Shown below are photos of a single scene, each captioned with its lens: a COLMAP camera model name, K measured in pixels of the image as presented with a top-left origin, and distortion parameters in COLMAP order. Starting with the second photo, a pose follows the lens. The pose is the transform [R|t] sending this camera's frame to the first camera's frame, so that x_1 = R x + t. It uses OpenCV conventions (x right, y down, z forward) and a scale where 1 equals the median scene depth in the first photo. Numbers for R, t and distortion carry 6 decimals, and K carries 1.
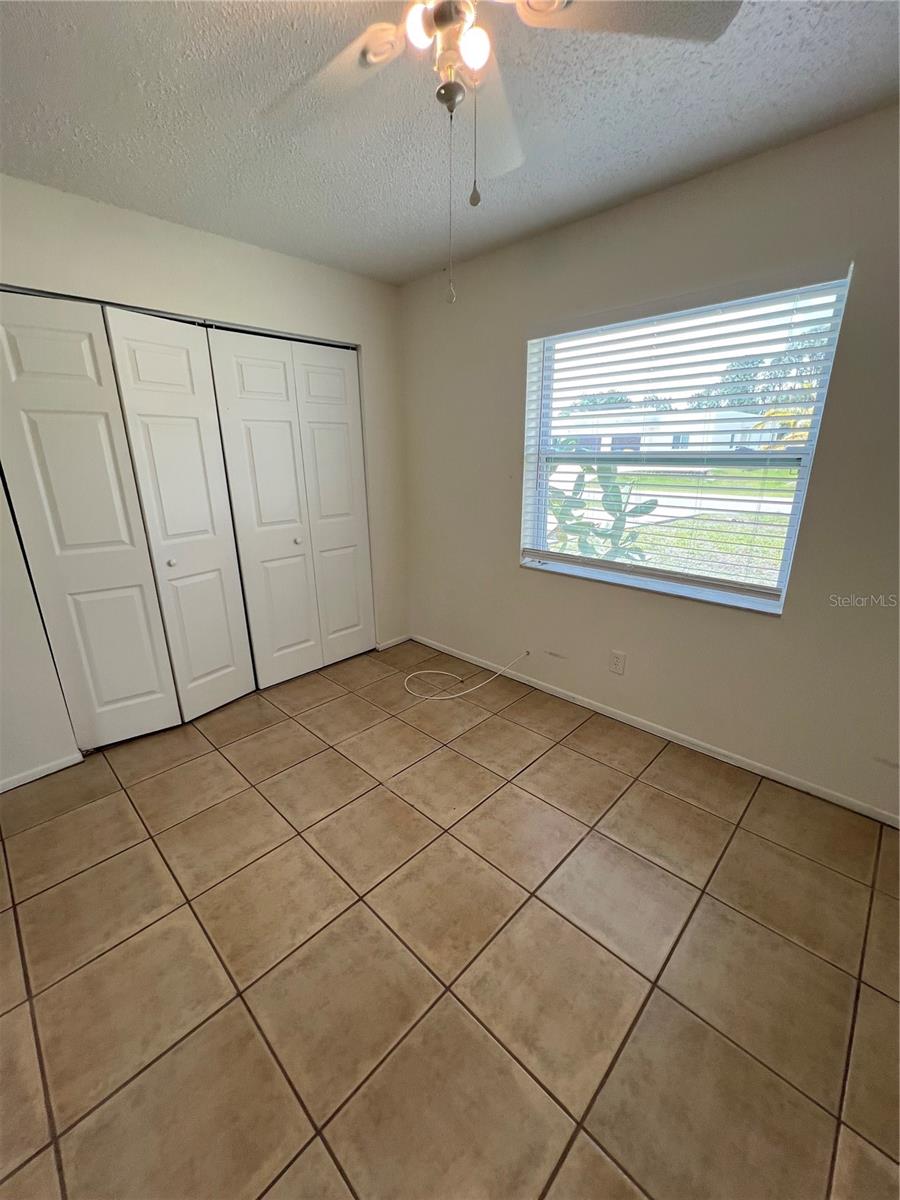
lens RADIAL K [[480.2, 0, 447.7], [0, 480.2, 597.1], [0, 0, 1]] dist [0.000433, -0.000282]
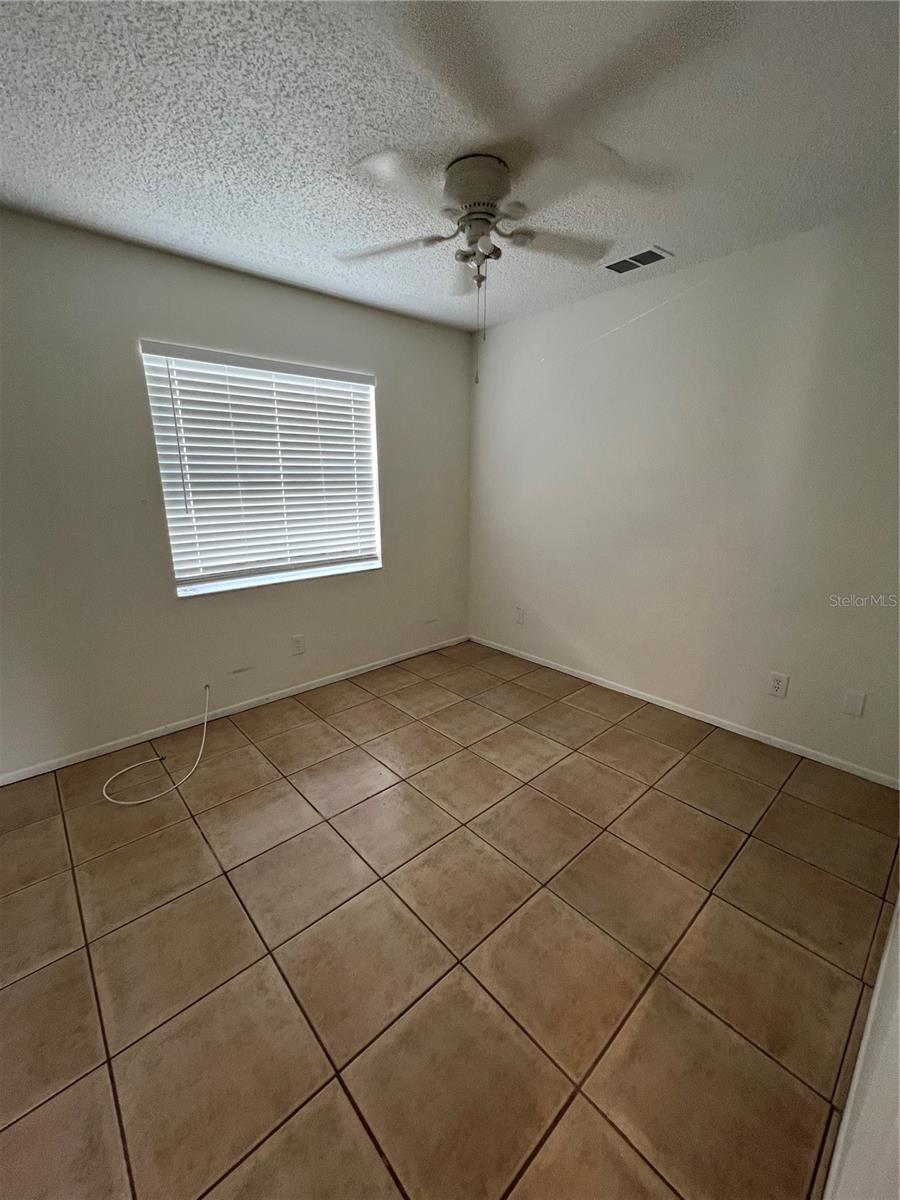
lens RADIAL K [[480.2, 0, 447.1], [0, 480.2, 598.0], [0, 0, 1]] dist [0.000433, -0.000282]
pose [[0.064502, -0.236449, 0.969501, -0.989783], [0.295702, 0.932420, 0.207732, -0.149076], [-0.953100, 0.273284, 0.130062, 0.572255]]
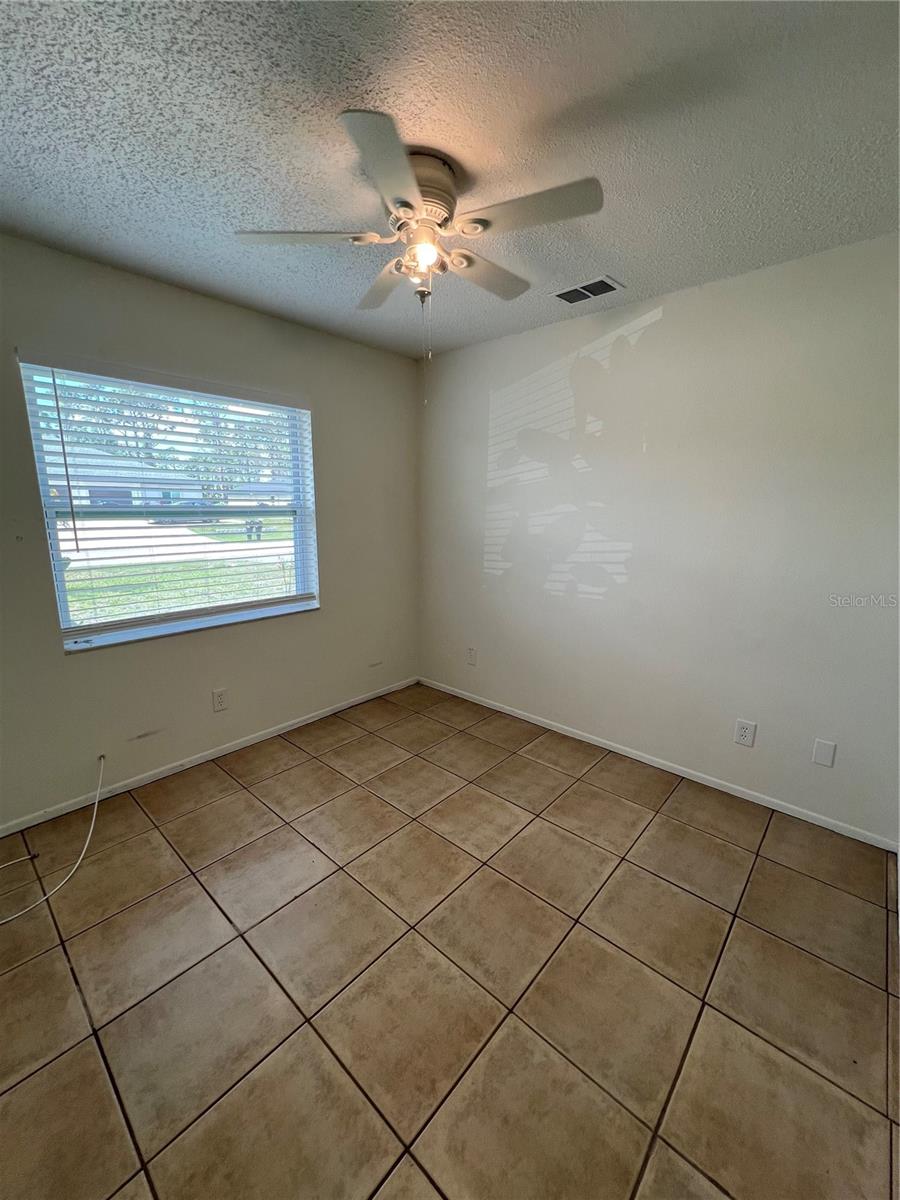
lens RADIAL K [[480.2, 0, 448.2], [0, 480.2, 596.3], [0, 0, 1]] dist [0.000433, -0.000282]
pose [[-0.042523, -0.180377, 0.982678, -0.848219], [0.285908, 0.940238, 0.184959, -0.165976], [-0.957313, 0.288820, 0.011590, 0.563816]]
